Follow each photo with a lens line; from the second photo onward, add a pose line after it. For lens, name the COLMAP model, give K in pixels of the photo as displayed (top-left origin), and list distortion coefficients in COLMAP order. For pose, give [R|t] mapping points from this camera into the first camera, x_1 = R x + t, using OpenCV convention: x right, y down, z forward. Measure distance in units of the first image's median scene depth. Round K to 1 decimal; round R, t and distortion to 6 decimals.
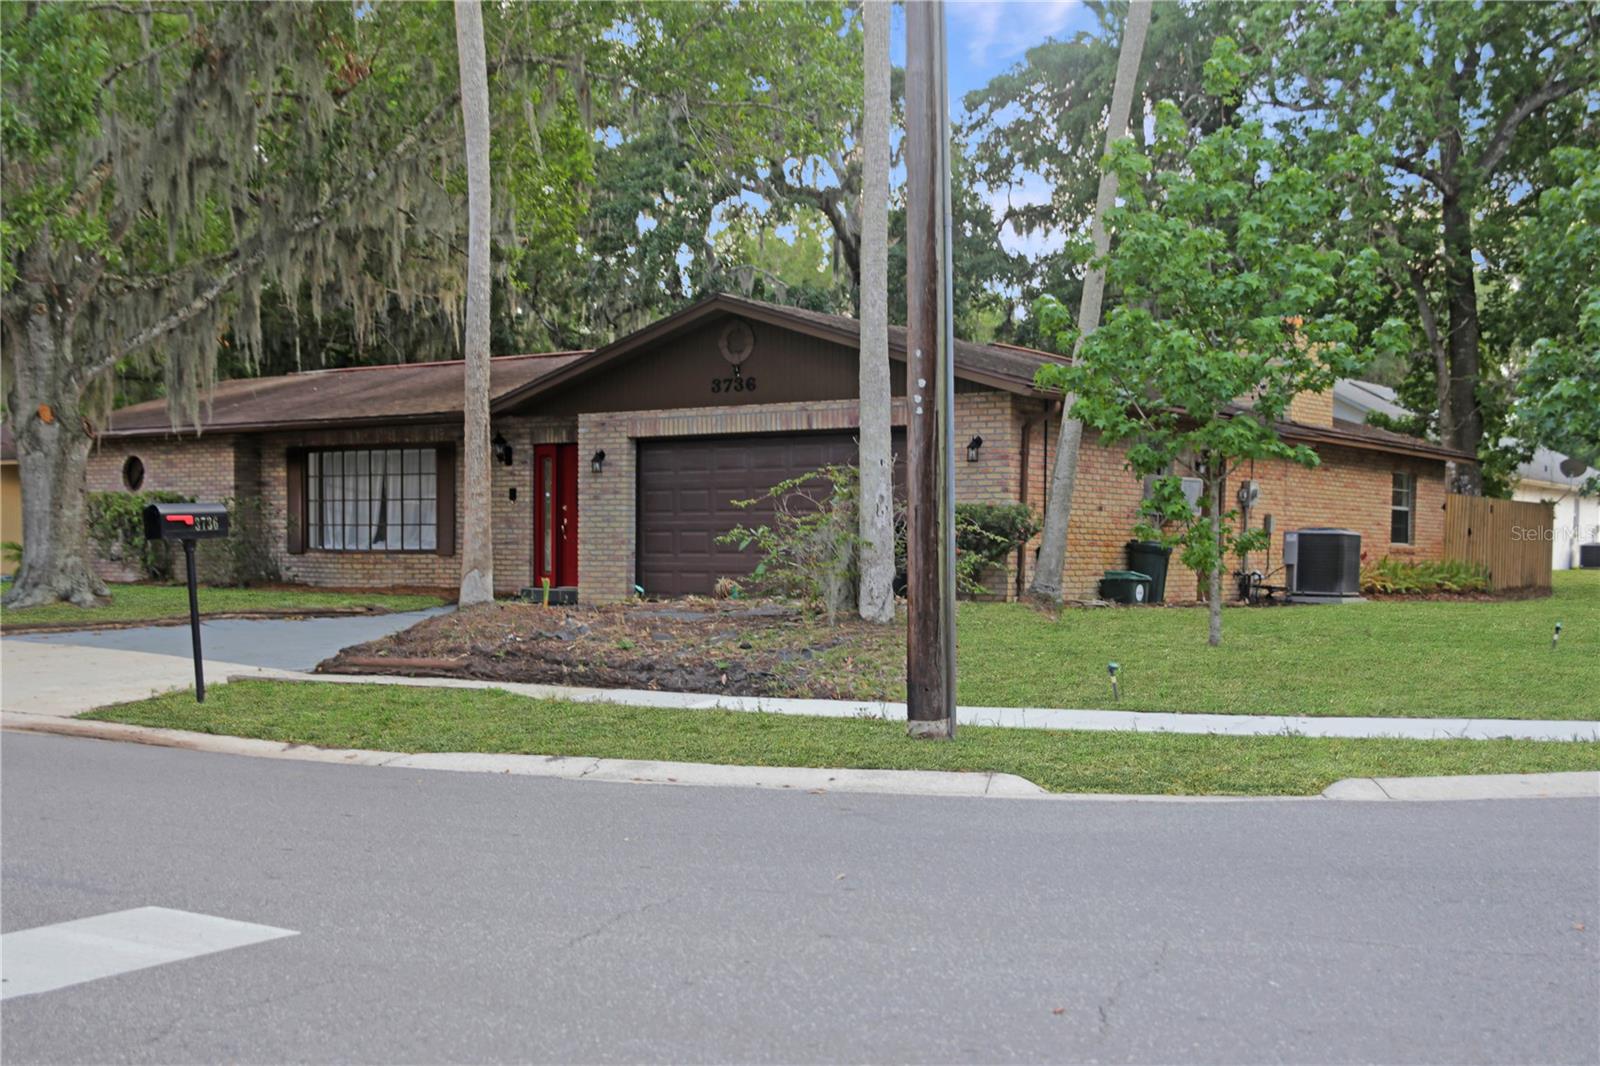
lens RADIAL K [[1870.8, 0, 797.8], [0, 1870.8, 621.7], [0, 0, 1]] dist [0.010383, 0.016743]
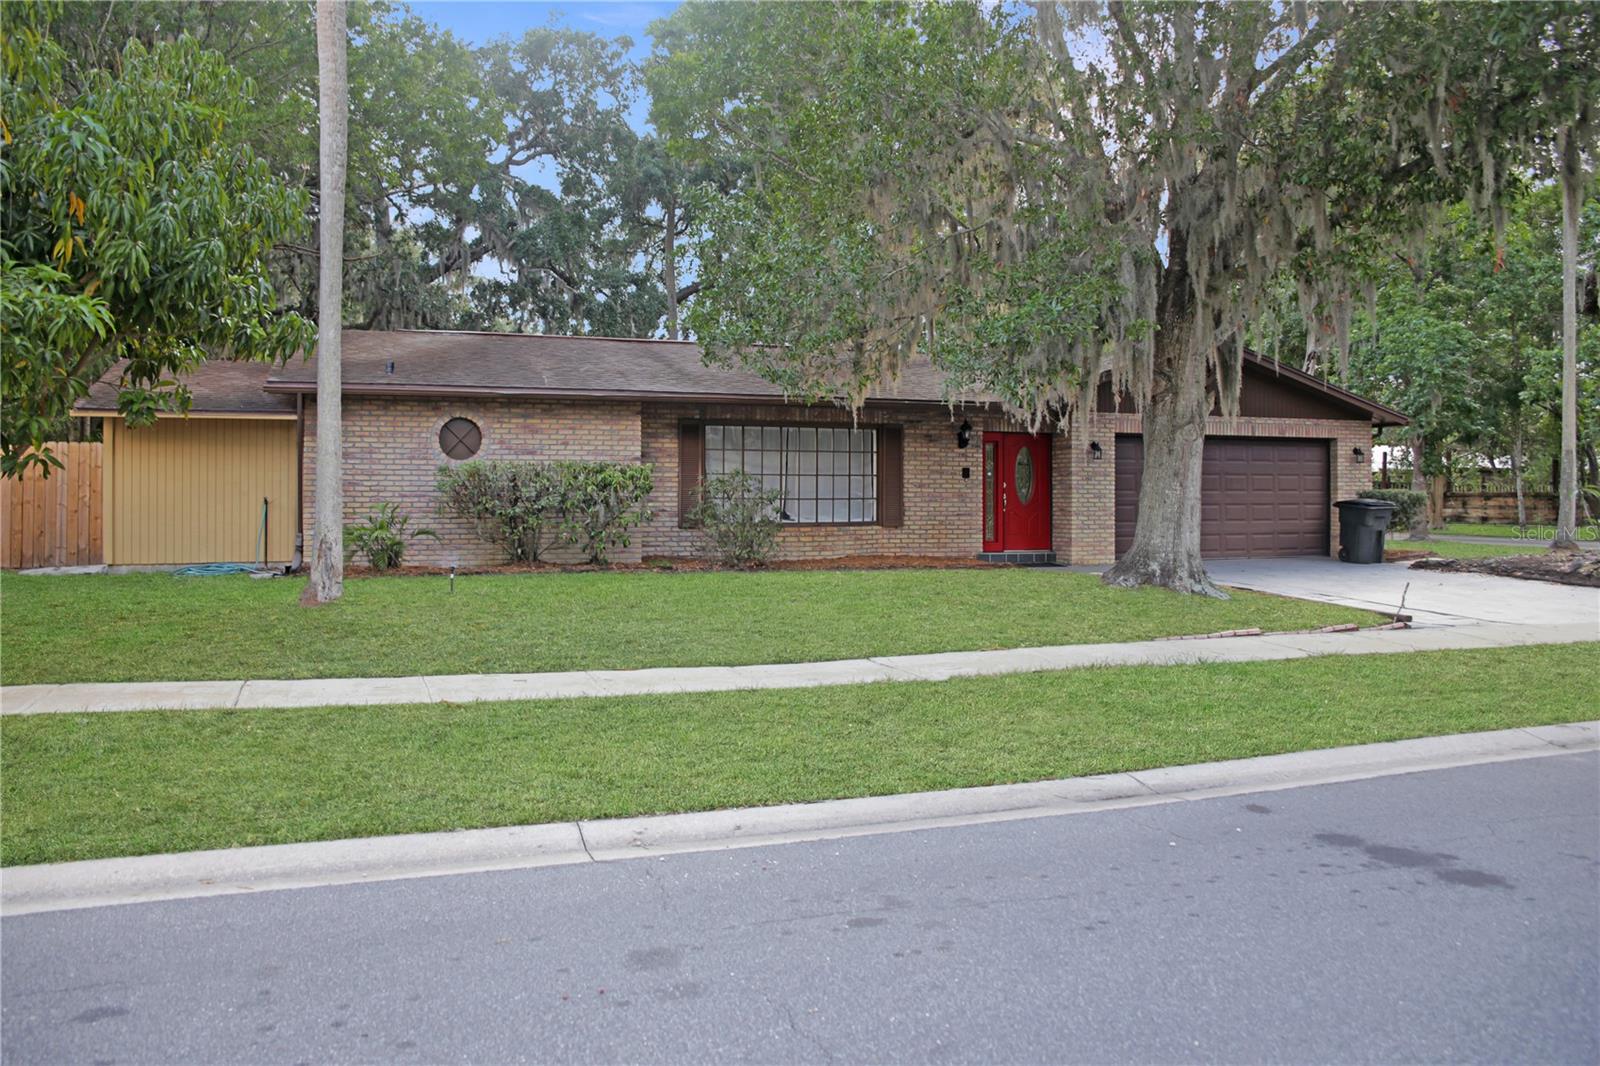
lens RADIAL K [[1245.5, 0, 817.7], [0, 1245.5, 514.6], [0, 0, 1]] dist [-0.087238, 0.002049]
pose [[0.555631, -0.021296, 0.831156, -0.885612], [0.031171, 0.999503, 0.004772, -0.051049], [-0.830844, 0.023257, 0.556019, 0.675488]]
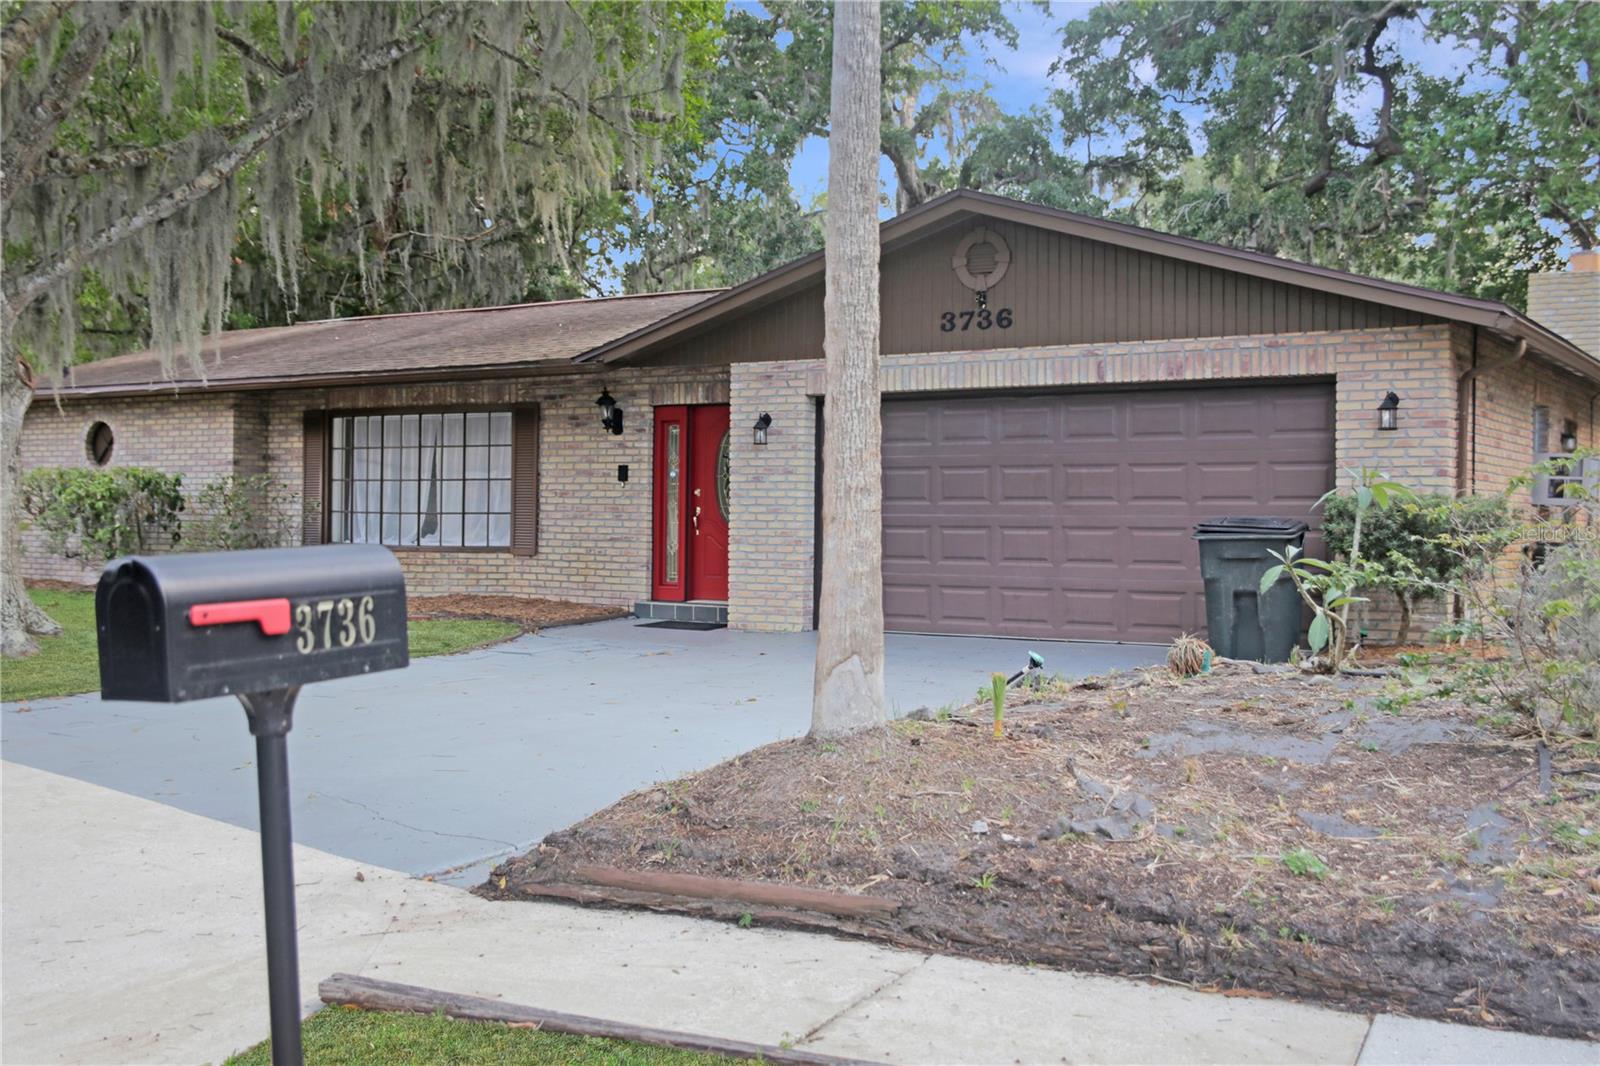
lens RADIAL K [[1671.8, 0, 804.0], [0, 1671.8, 465.5], [0, 0, 1]] dist [-0.009836, 0.044526]
pose [[0.998416, 0.003362, 0.056170, -0.123530], [0.000476, 0.997672, -0.068189, -0.027587], [-0.056269, 0.068108, 0.996090, 0.356592]]
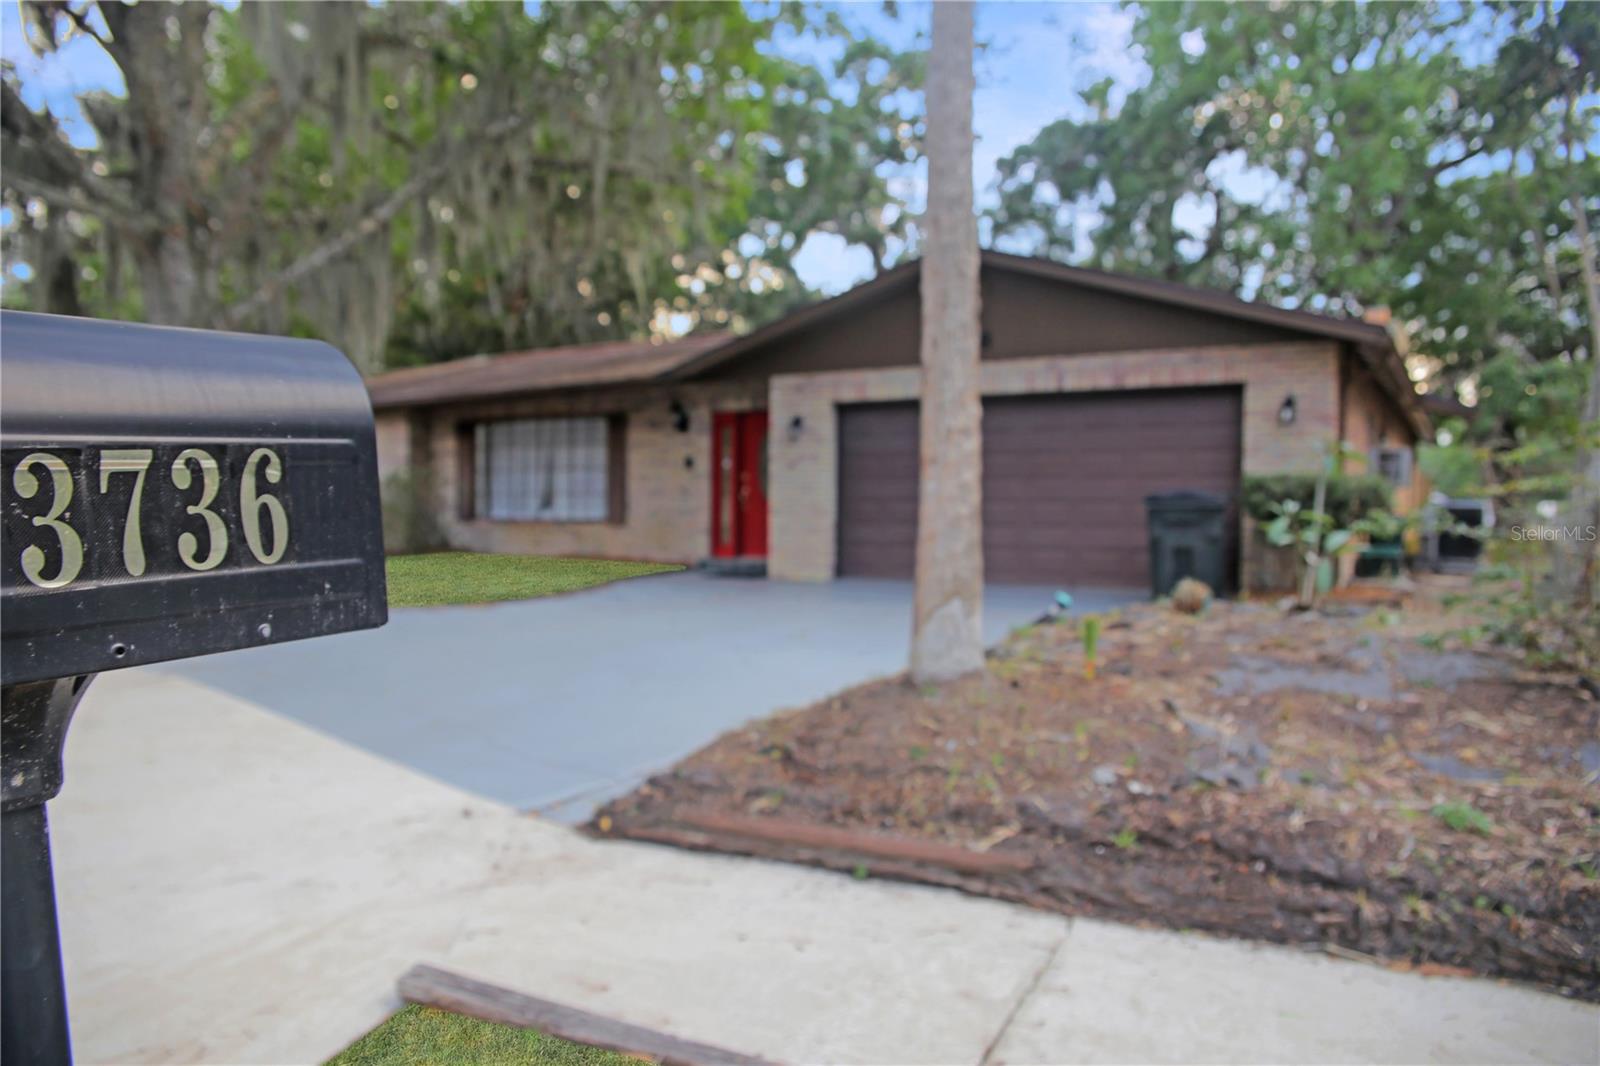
lens RADIAL K [[1090.3, 0, 800.0], [0, 1090.3, 533.0], [0, 0, 1]] dist [-0.110725, 0.077198]
pose [[0.998185, 0.000988, 0.060217, -0.134240], [-0.000090, 0.999889, -0.014927, -0.023770], [-0.060225, 0.014895, 0.998074, 0.442881]]
